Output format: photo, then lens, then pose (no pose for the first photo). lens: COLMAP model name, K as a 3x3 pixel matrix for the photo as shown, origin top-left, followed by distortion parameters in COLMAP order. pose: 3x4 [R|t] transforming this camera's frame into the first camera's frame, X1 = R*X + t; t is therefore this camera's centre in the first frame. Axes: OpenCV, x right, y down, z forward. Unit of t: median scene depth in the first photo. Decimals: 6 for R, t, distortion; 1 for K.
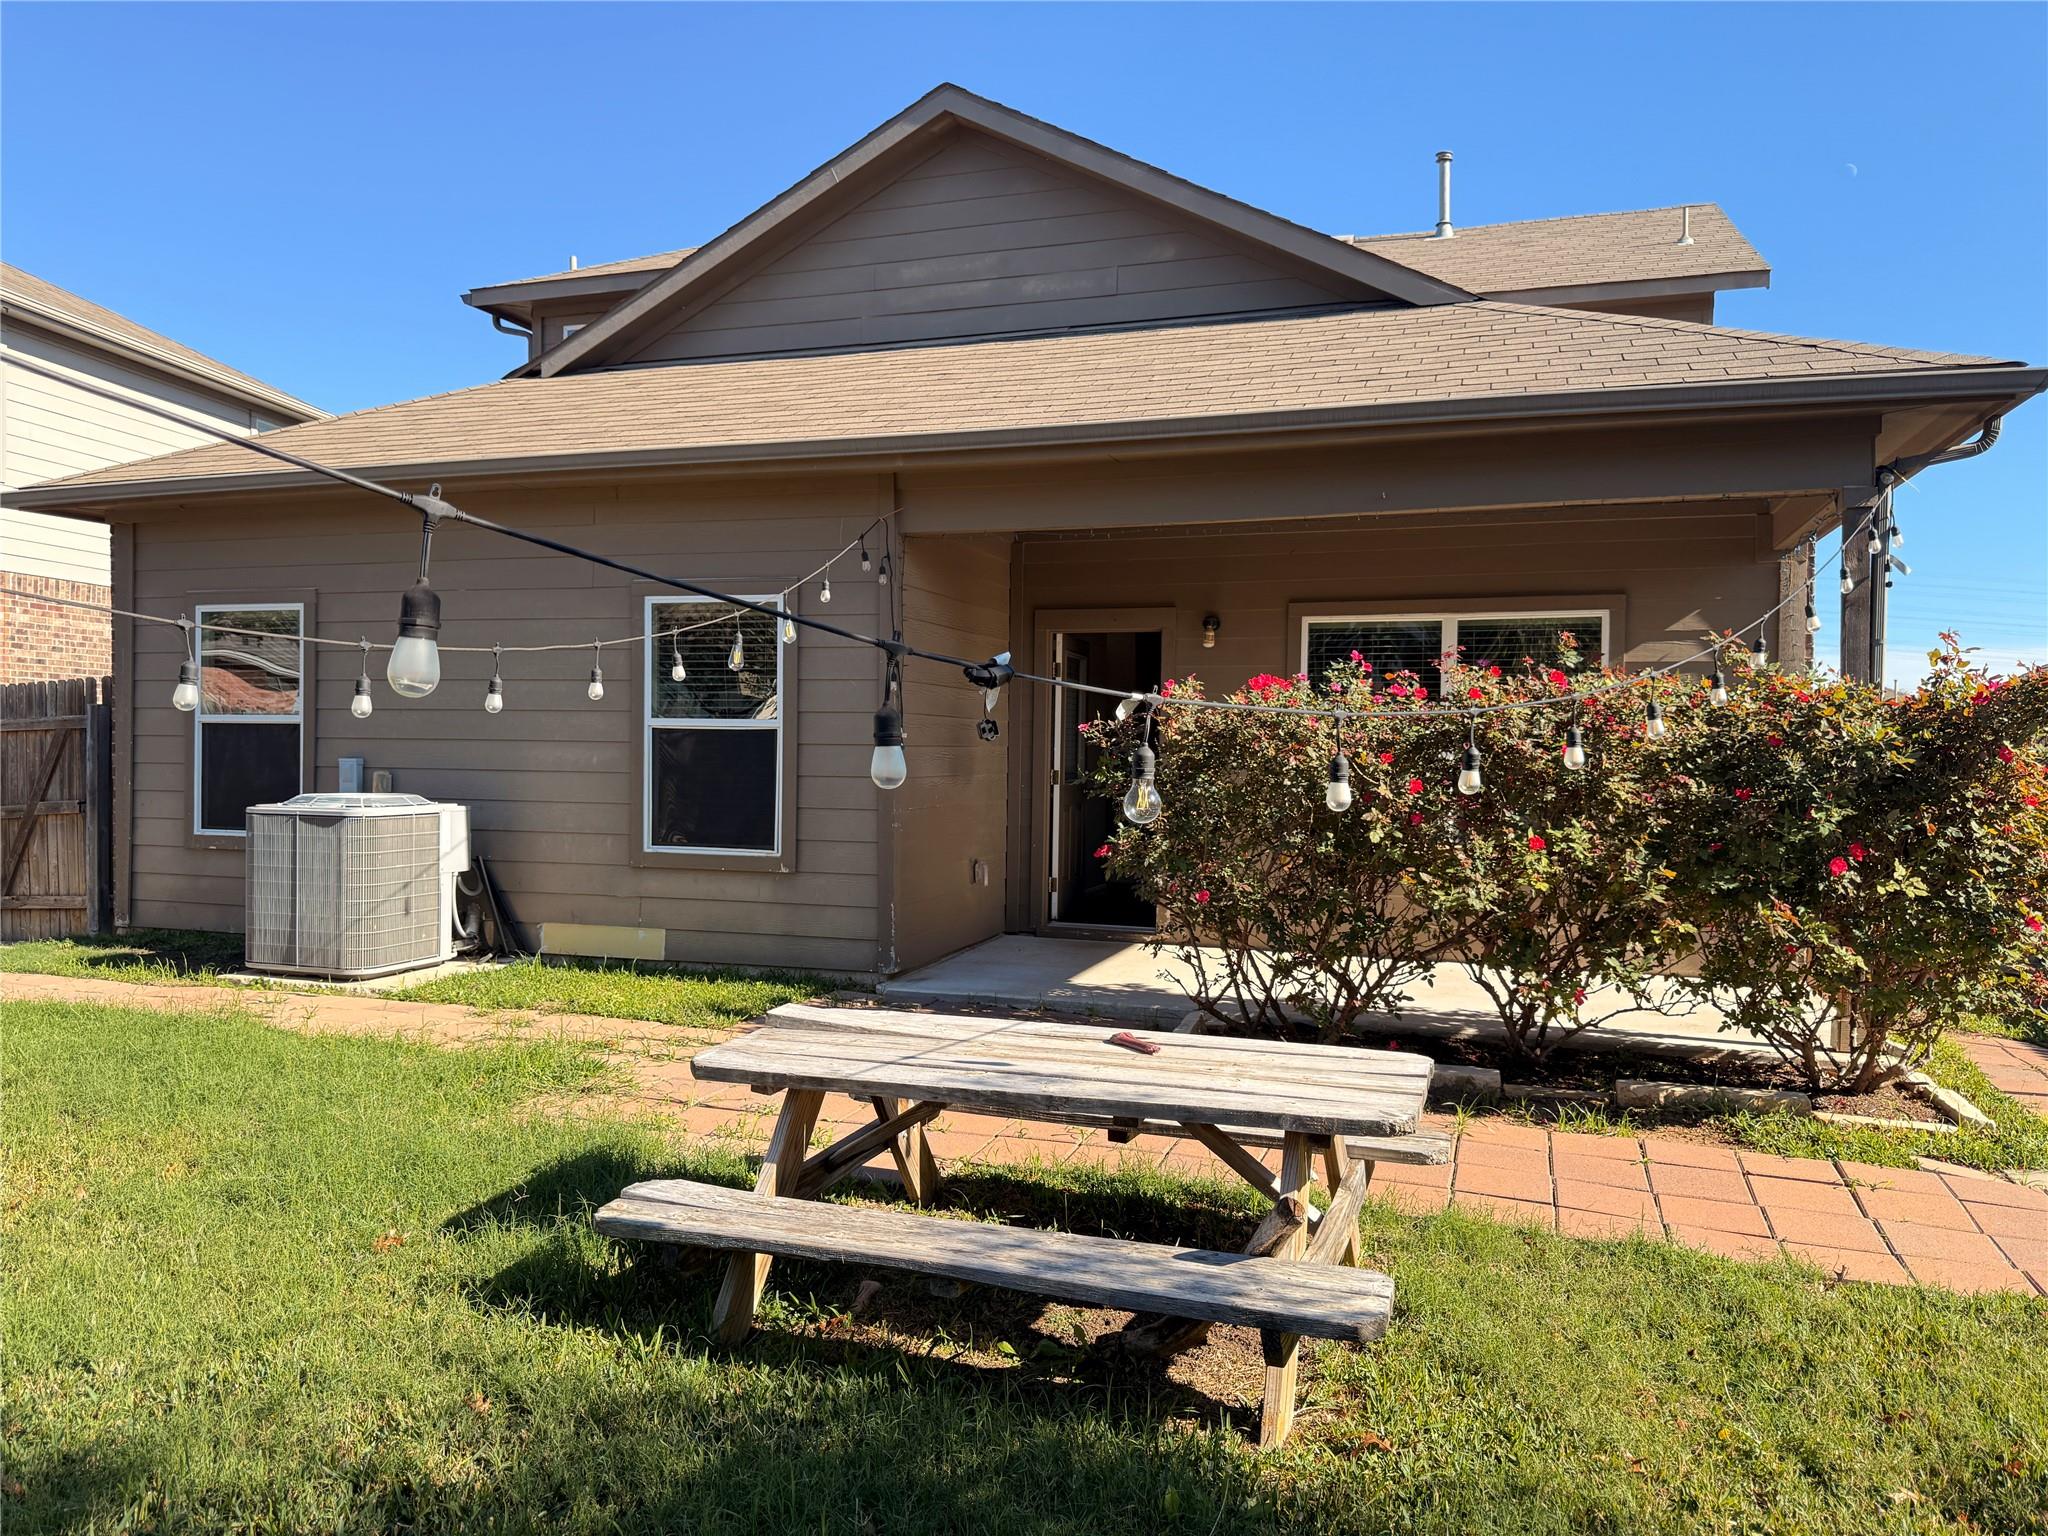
lens RADIAL K [[1453.7, 0, 1022.9], [0, 1453.7, 765.2], [0, 0, 1]] dist [0.037048, 0.000642]
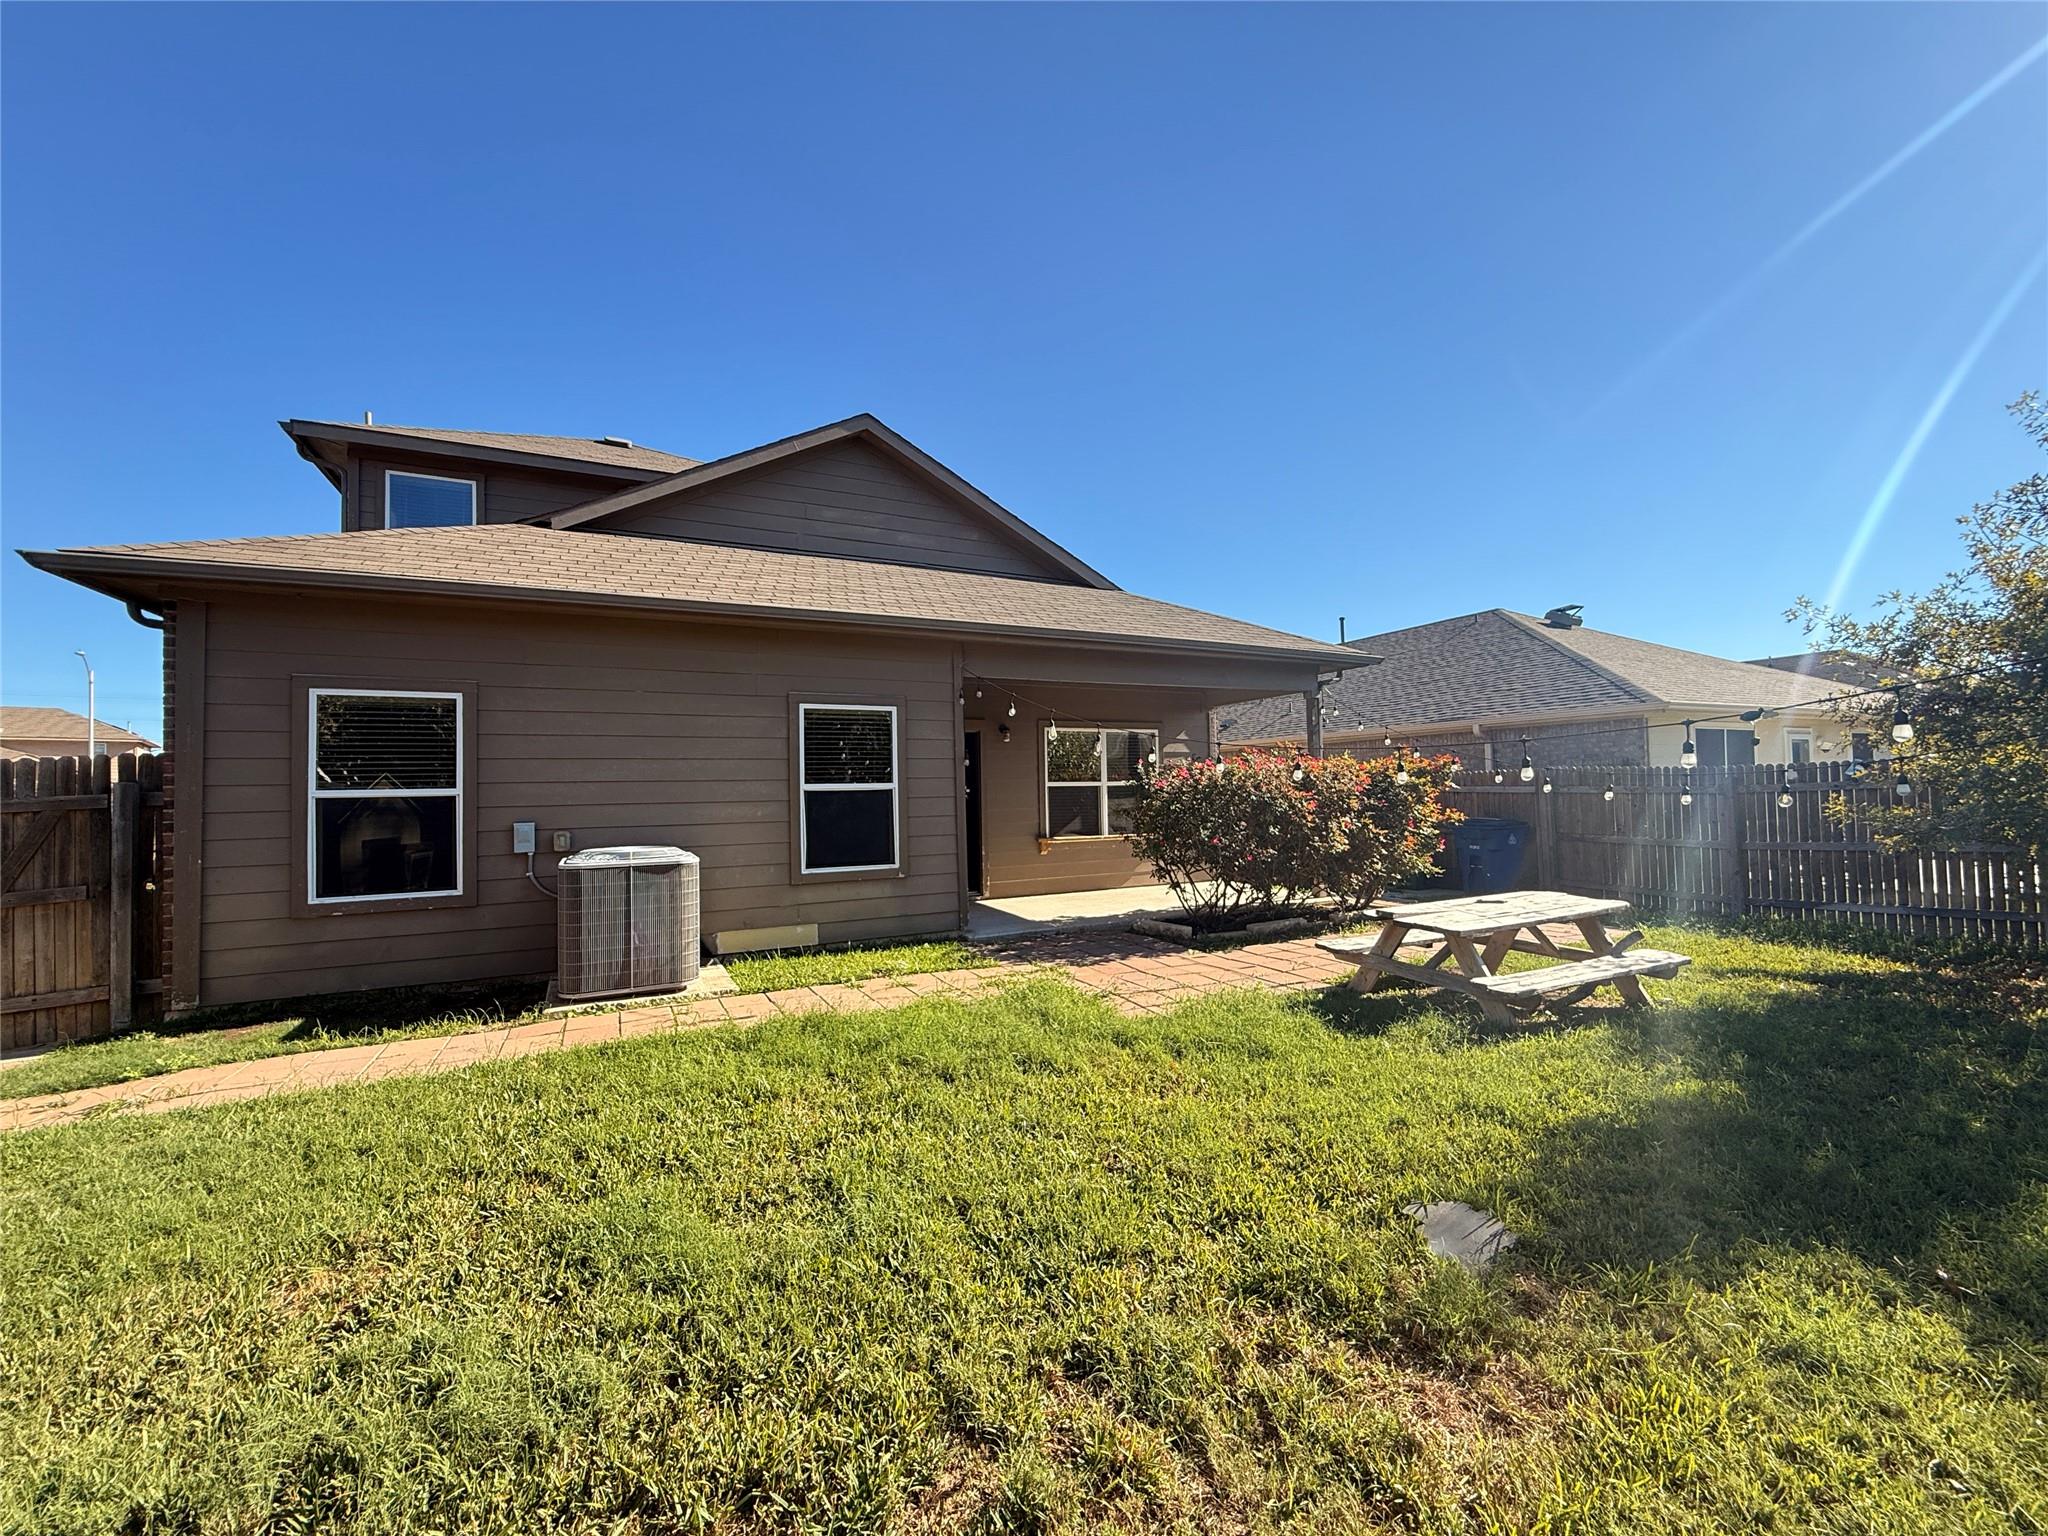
lens RADIAL K [[818.3, 0, 1021.4], [0, 818.3, 766.4], [0, 0, 1]] dist [0.001852, 0.000672]
pose [[0.705319, -0.004342, 0.708877, -0.687917], [0.038477, 0.998742, -0.032166, -0.014727], [-0.707845, 0.049962, 0.704599, 0.241778]]
